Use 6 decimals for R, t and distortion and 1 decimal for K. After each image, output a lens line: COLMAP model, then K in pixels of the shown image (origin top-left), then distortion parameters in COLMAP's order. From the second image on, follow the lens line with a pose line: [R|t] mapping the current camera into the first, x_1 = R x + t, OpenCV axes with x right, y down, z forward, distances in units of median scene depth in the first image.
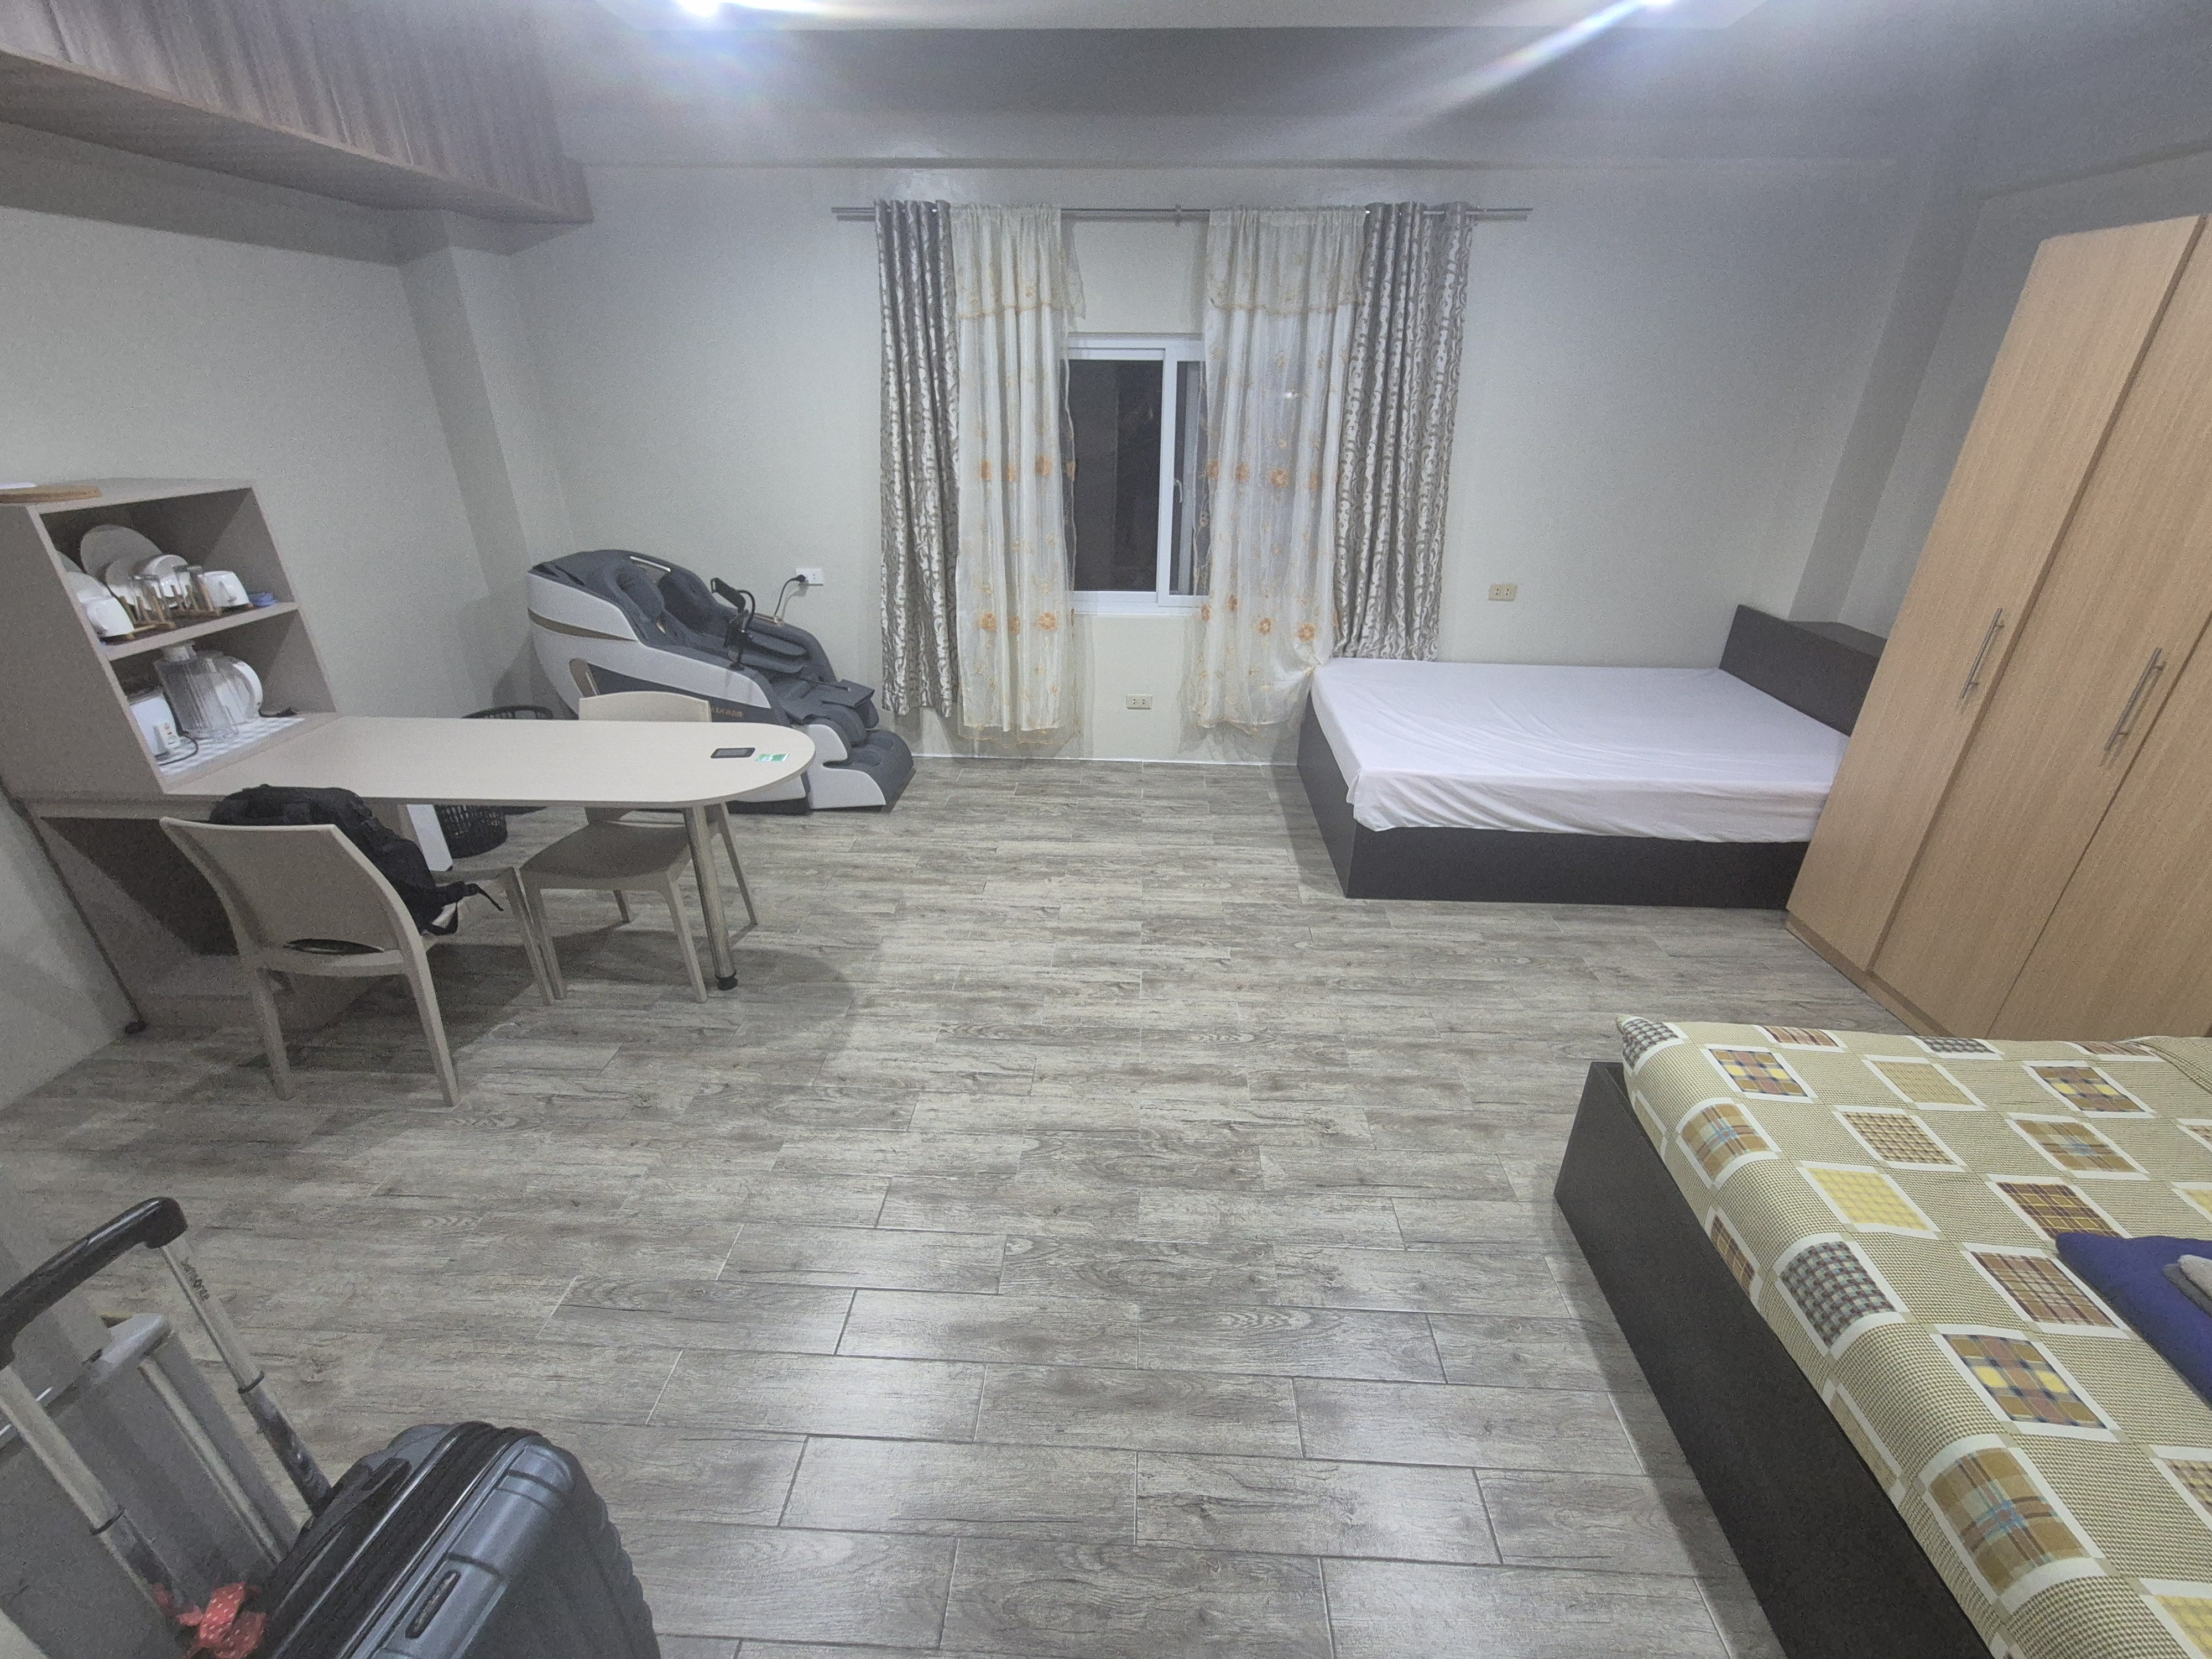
lens RADIAL K [[901.7, 0, 1106.0], [0, 901.7, 829.5], [0, 0, 1]] dist [0.000577, -0.000162]
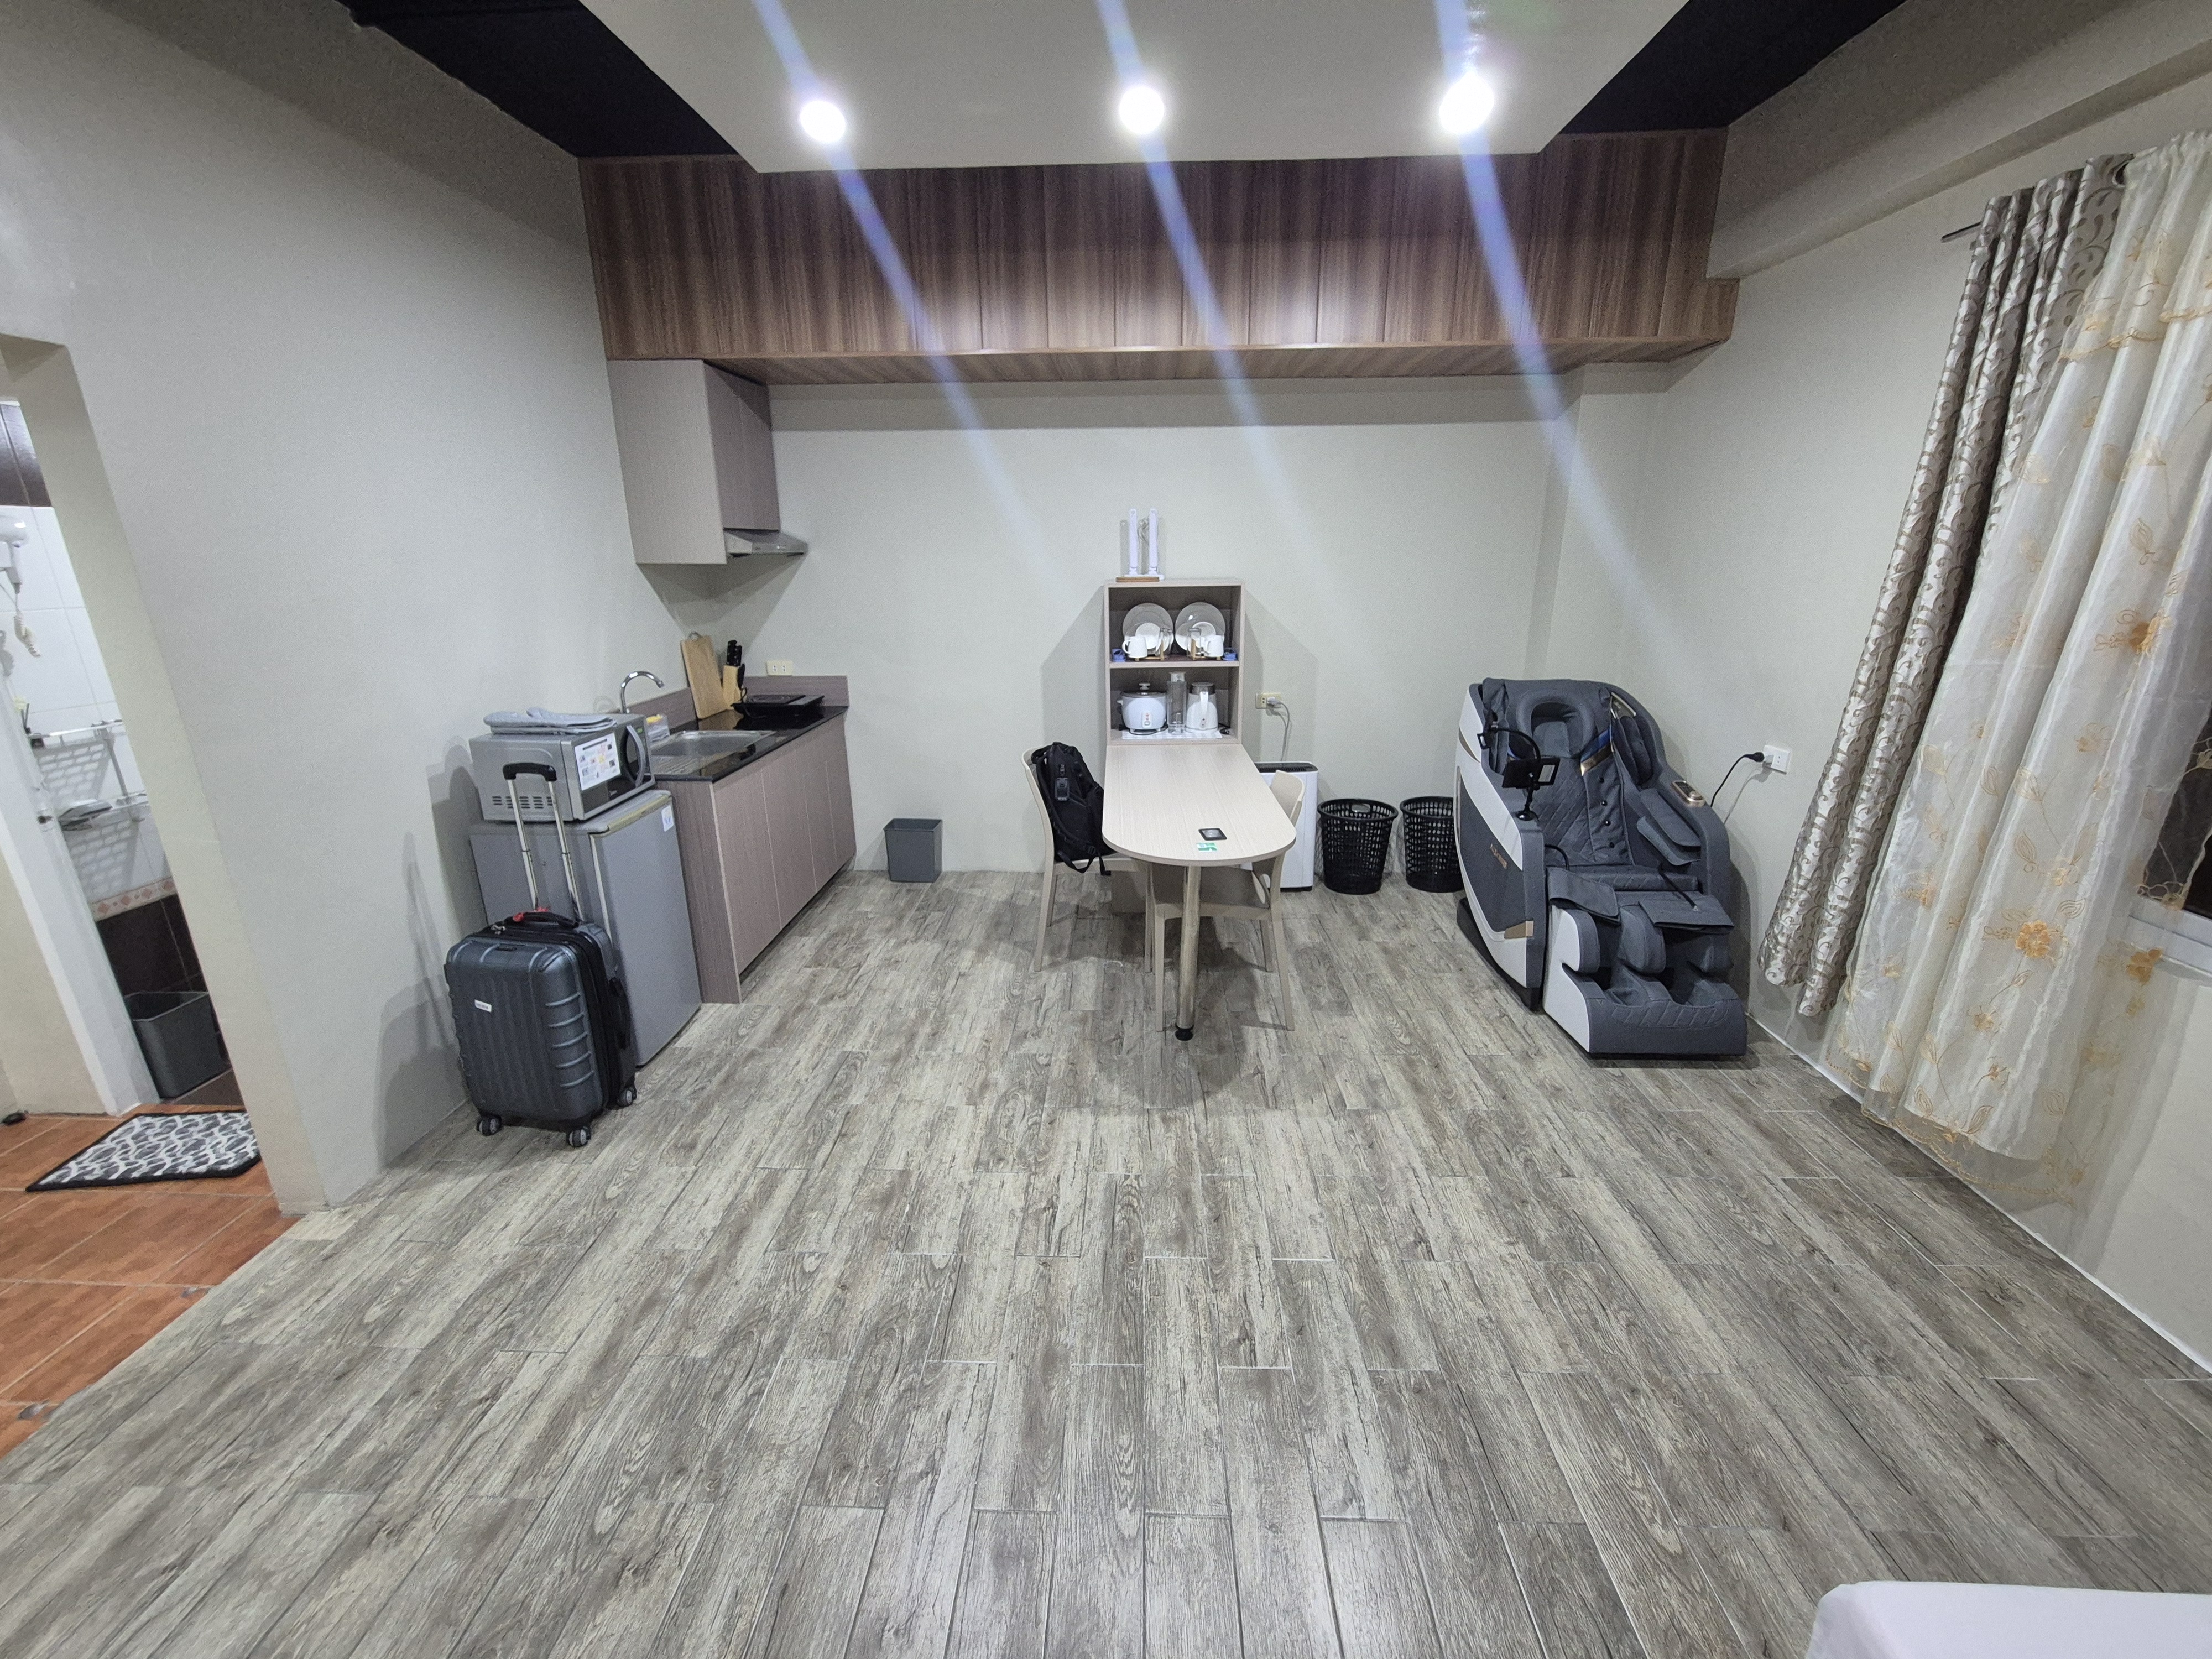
lens RADIAL K [[901.7, 0, 1106.0], [0, 901.7, 829.5], [0, 0, 1]] dist [0.000577, -0.000162]
pose [[0.010351, 0.286602, -0.957994, 0.586123], [-0.431178, 0.865681, 0.254326, -0.298016], [0.902207, 0.410434, 0.132537, 0.729916]]
